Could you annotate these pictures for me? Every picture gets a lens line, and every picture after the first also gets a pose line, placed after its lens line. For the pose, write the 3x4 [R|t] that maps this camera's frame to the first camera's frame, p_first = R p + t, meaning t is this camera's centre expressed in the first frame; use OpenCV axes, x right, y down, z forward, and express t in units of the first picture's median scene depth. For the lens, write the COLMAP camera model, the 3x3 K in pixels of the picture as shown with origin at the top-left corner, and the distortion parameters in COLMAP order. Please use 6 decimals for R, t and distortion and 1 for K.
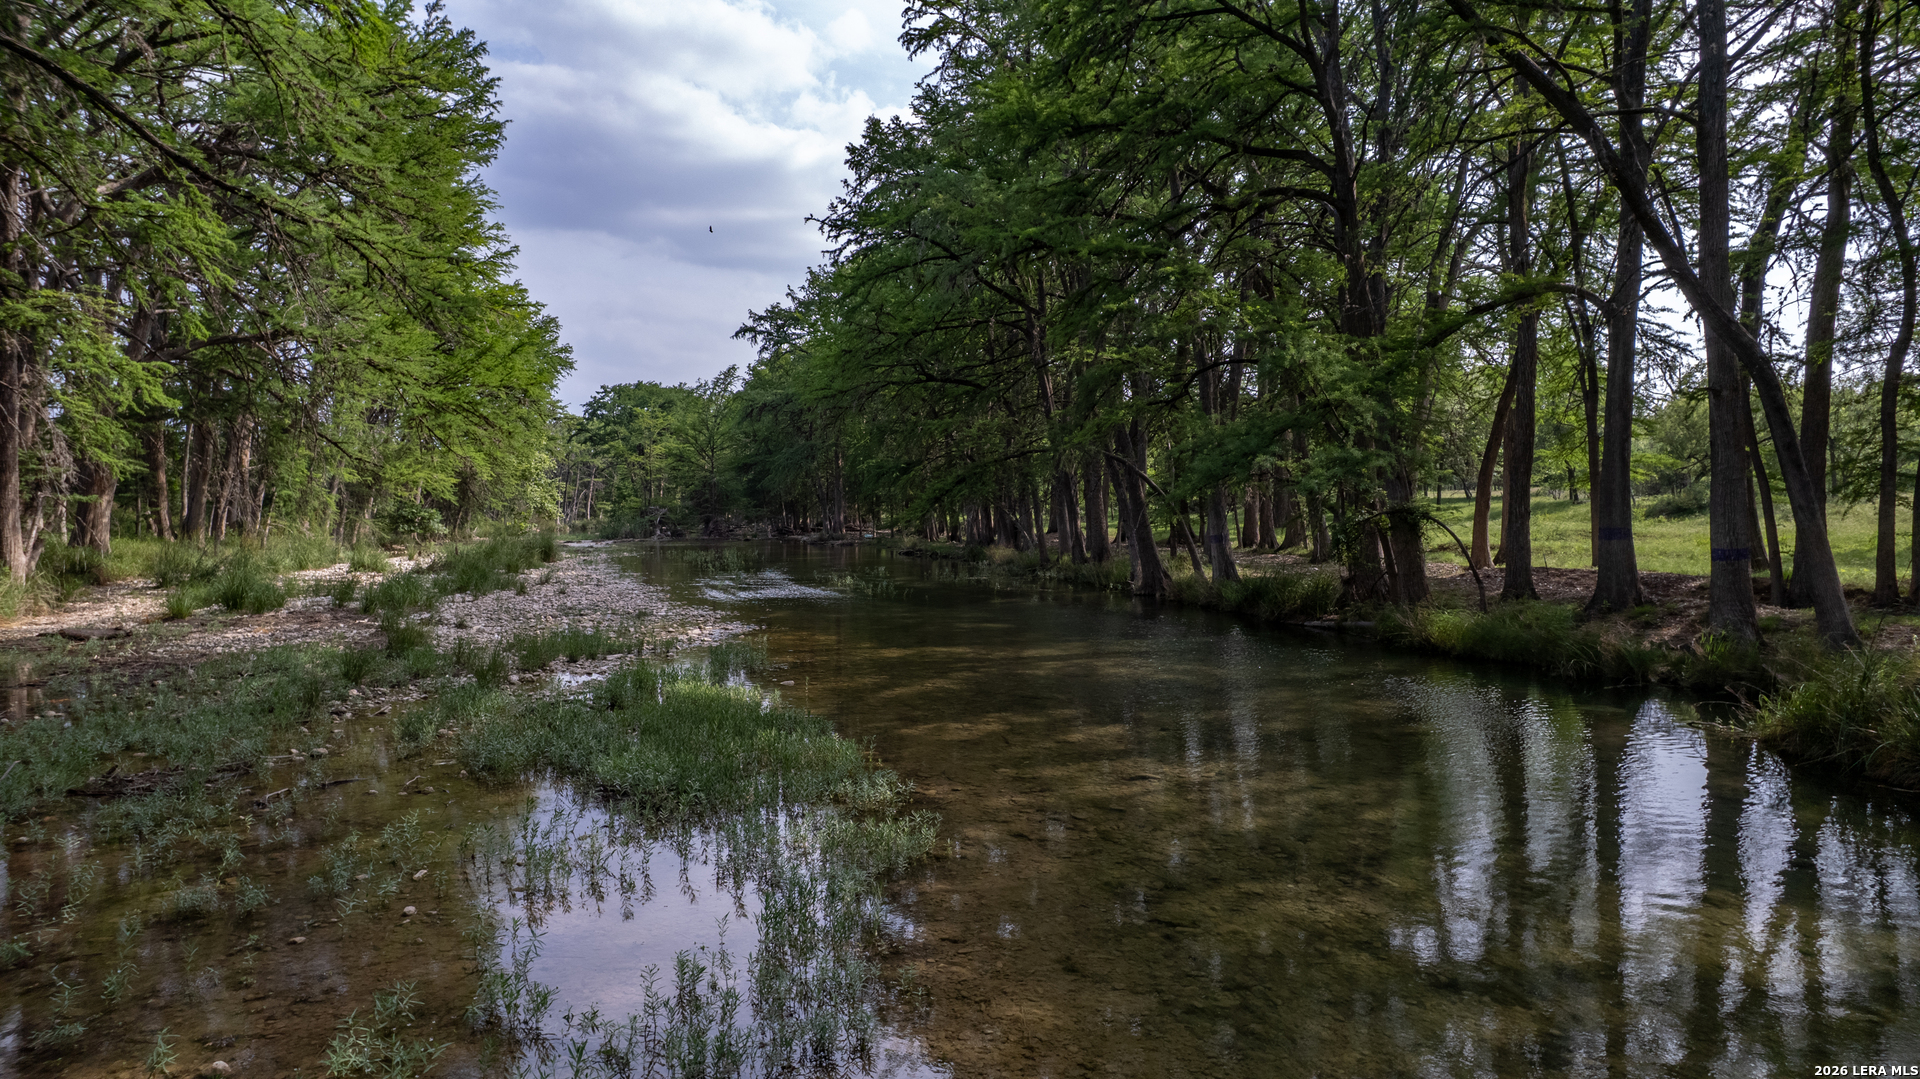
lens RADIAL K [[1221.0, 0, 965.2], [0, 1221.0, 532.8], [0, 0, 1]] dist [-0.069742, 0.044626]
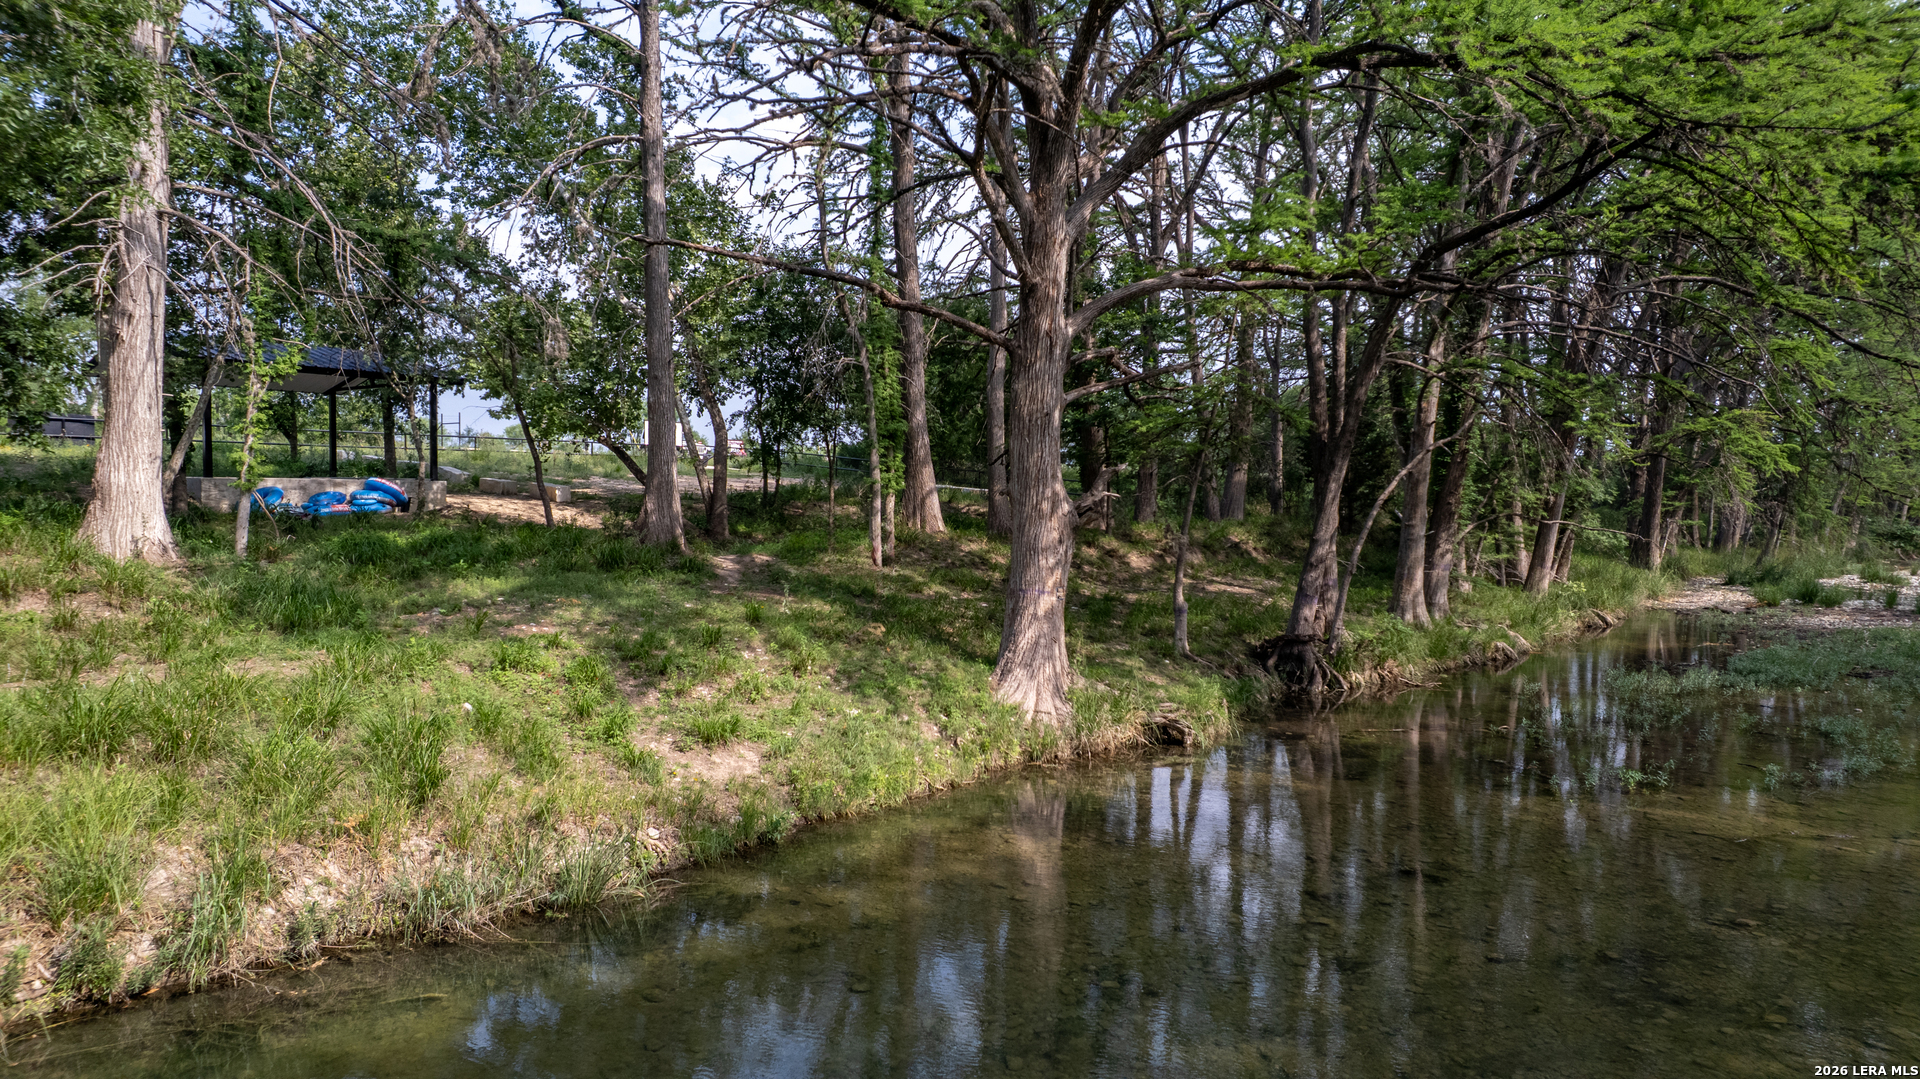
lens RADIAL K [[1244.8, 0, 963.7], [0, 1244.8, 555.2], [0, 0, 1]] dist [-0.086285, 0.084310]
pose [[0.492260, 0.050460, -0.868984, 0.075878], [-0.035157, 0.998656, 0.038075, -0.006845], [0.869738, 0.011808, 0.493373, -0.284233]]
